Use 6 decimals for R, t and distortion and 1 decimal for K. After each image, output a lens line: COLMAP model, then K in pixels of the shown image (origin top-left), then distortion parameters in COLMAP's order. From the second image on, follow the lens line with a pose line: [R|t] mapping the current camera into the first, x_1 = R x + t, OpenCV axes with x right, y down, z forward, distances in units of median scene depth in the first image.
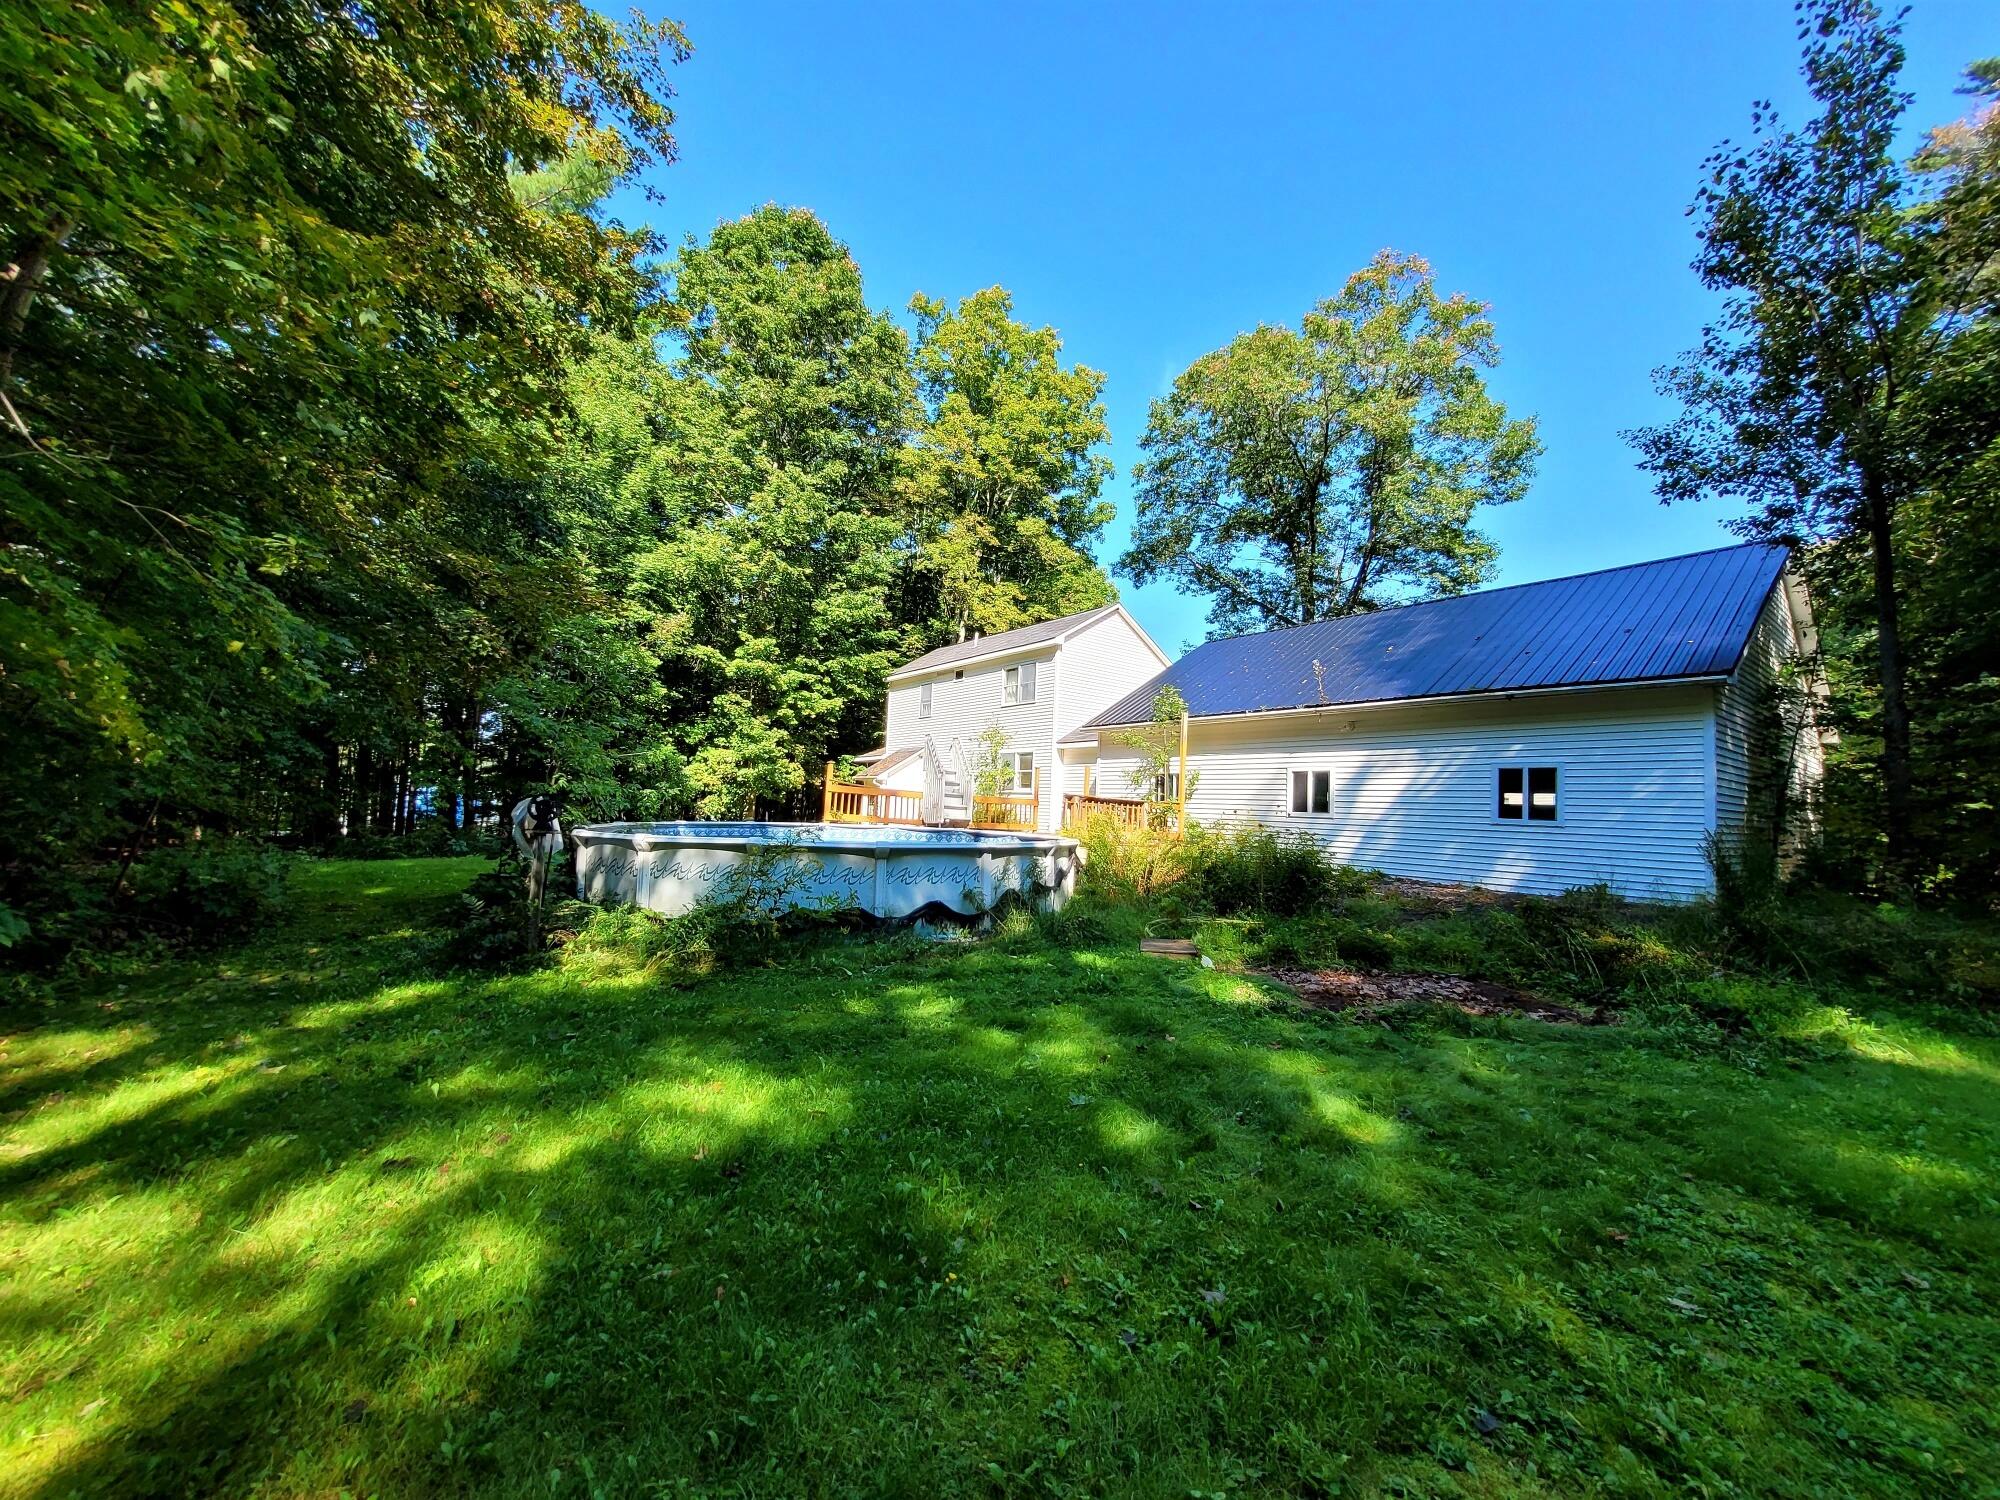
lens RADIAL K [[773.5, 0, 996.4], [0, 773.5, 749.5], [0, 0, 1]] dist [0.003760, -0.000243]
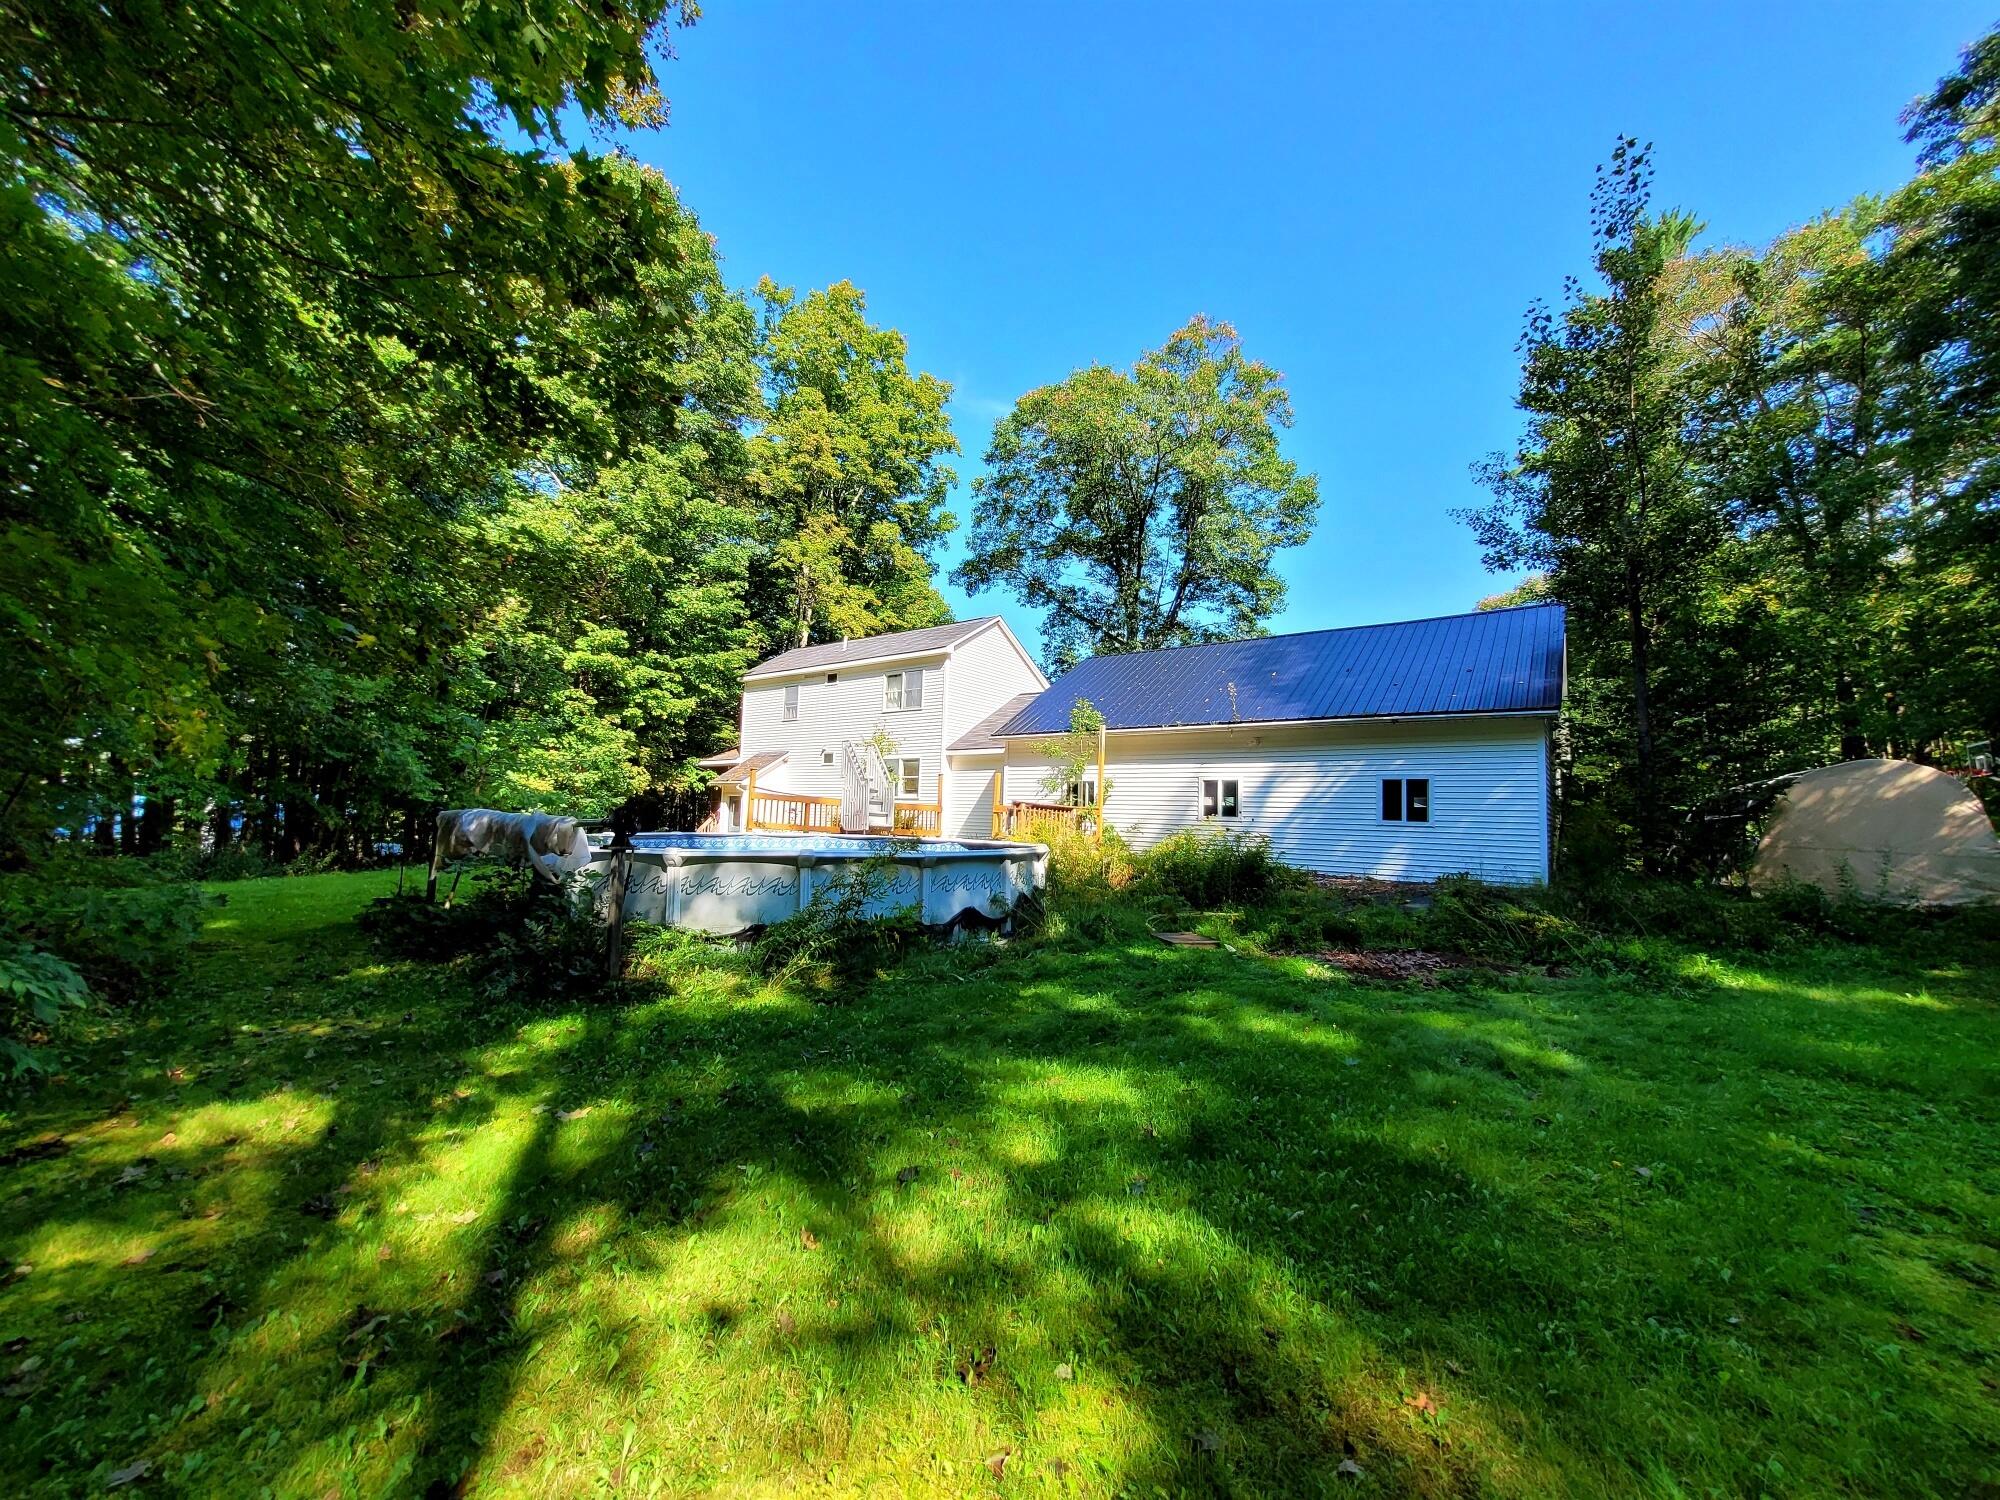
lens RADIAL K [[773.5, 0, 1008.3], [0, 773.5, 750.7], [0, 0, 1]] dist [0.003760, -0.000243]
pose [[0.962049, 0.013110, 0.272561, -0.103179], [-0.012382, 0.999914, -0.004388, -0.003177], [-0.272595, 0.000847, 0.962129, -0.003520]]
